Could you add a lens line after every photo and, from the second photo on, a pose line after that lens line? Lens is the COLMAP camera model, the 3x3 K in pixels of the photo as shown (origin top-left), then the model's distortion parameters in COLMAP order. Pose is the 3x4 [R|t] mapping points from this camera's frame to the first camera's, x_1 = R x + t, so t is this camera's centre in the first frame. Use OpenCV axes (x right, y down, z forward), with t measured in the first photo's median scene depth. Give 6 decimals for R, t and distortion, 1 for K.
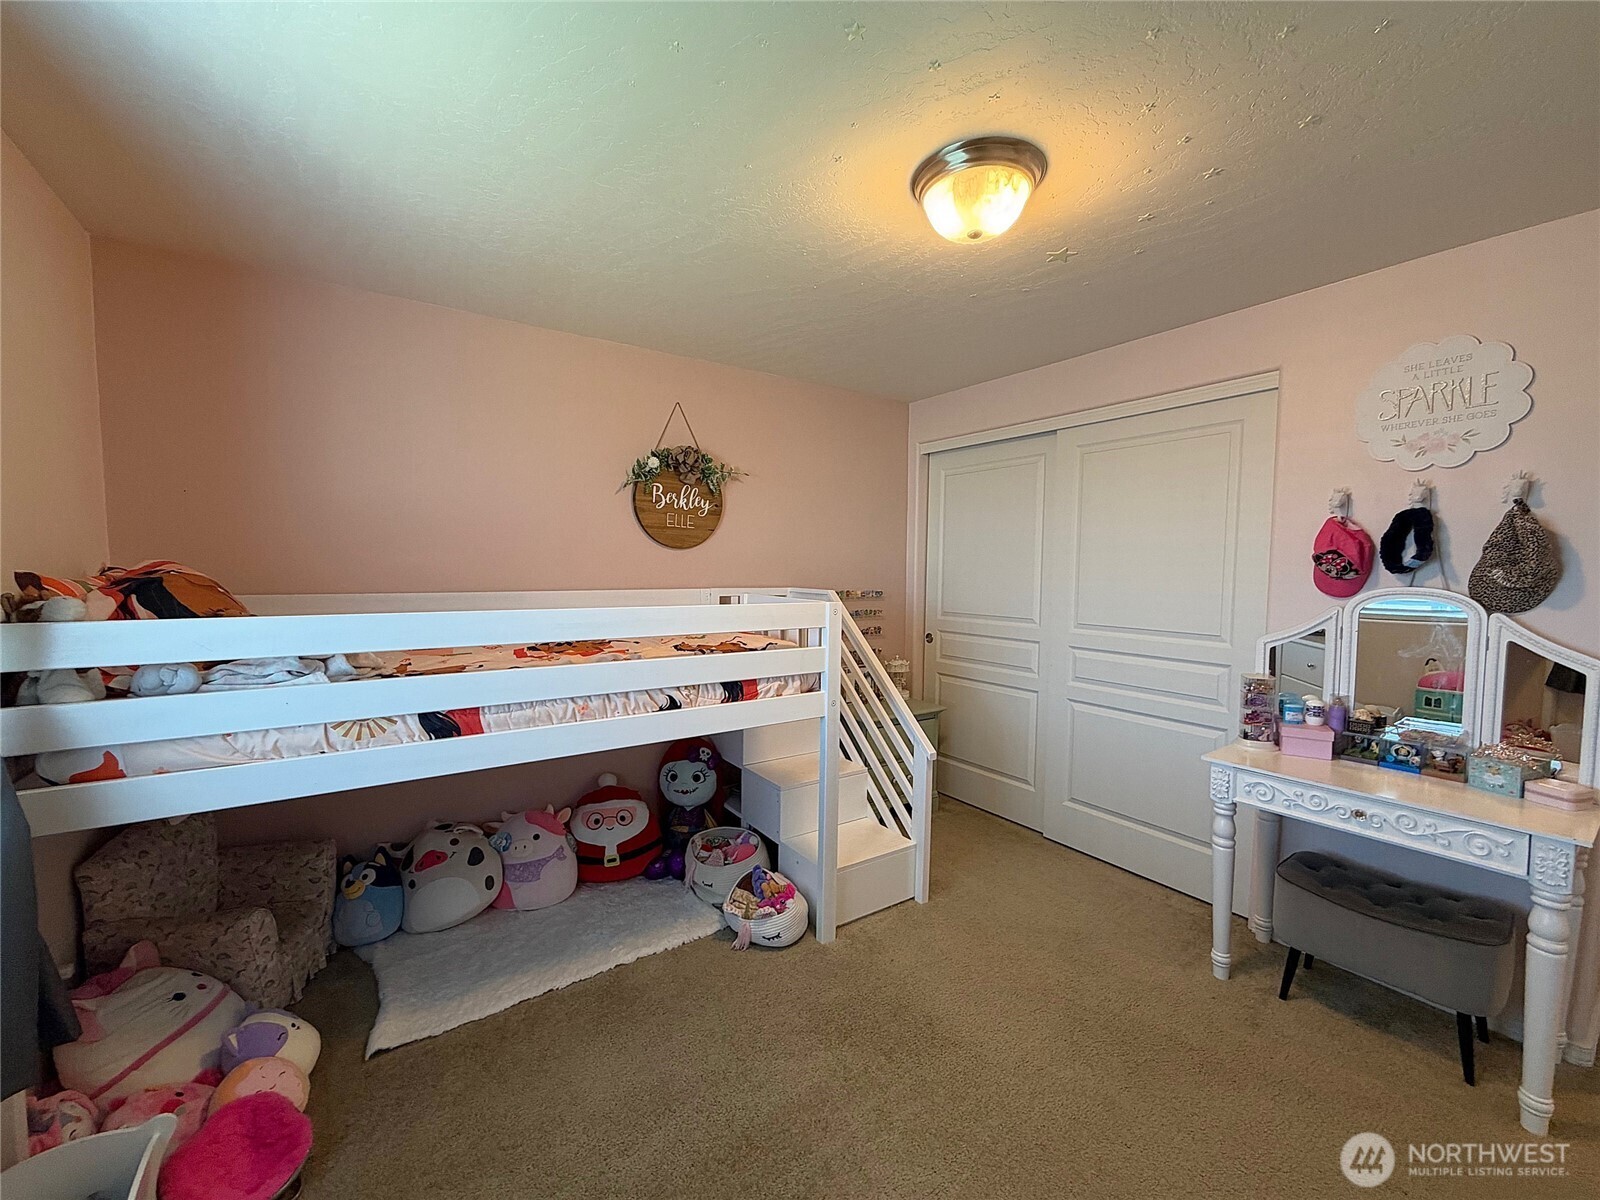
lens RADIAL K [[642.1, 0, 802.5], [0, 642.1, 599.7], [0, 0, 1]] dist [0.002569, 0.000100]
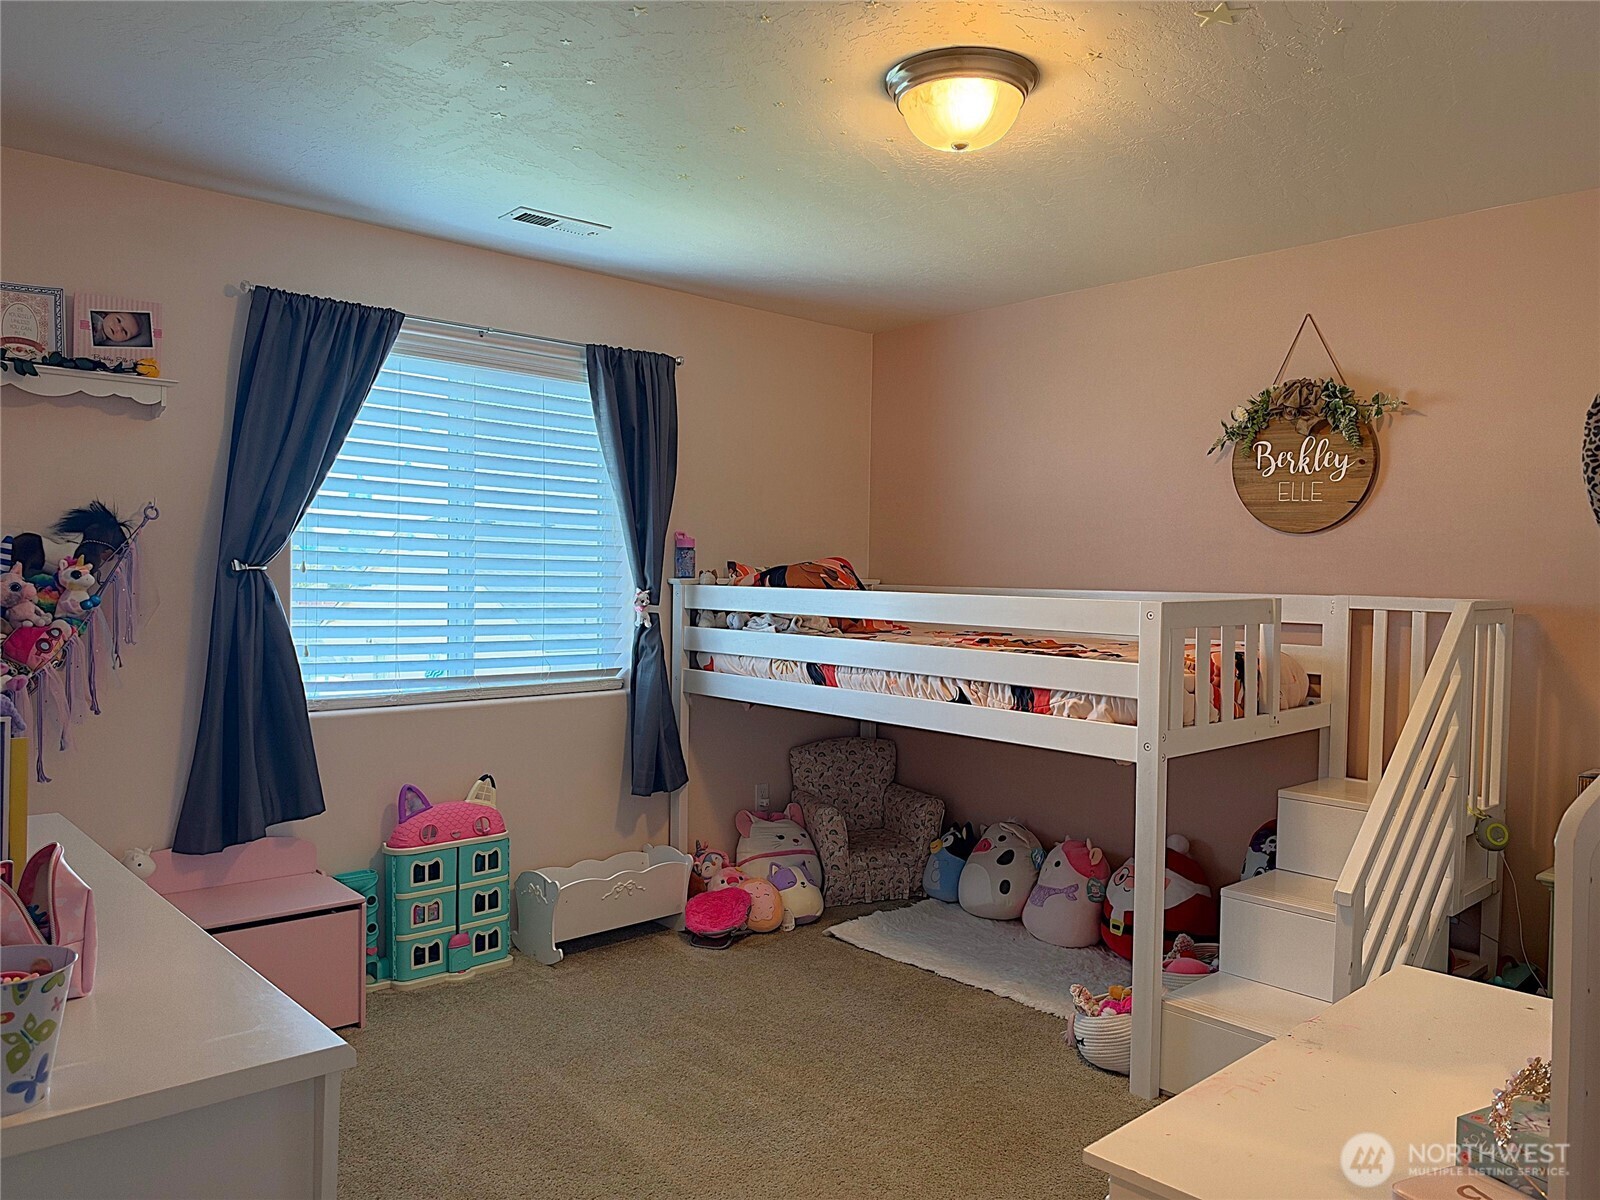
lens RADIAL K [[1145.2, 0, 801.1], [0, 1145.2, 603.4], [0, 0, 1]] dist [0.003218, -0.008592]
pose [[0.130272, 0.019506, -0.991286, 1.257289], [-0.071345, 0.997399, 0.010251, 0.022237], [0.988908, 0.069388, 0.131325, 0.475343]]
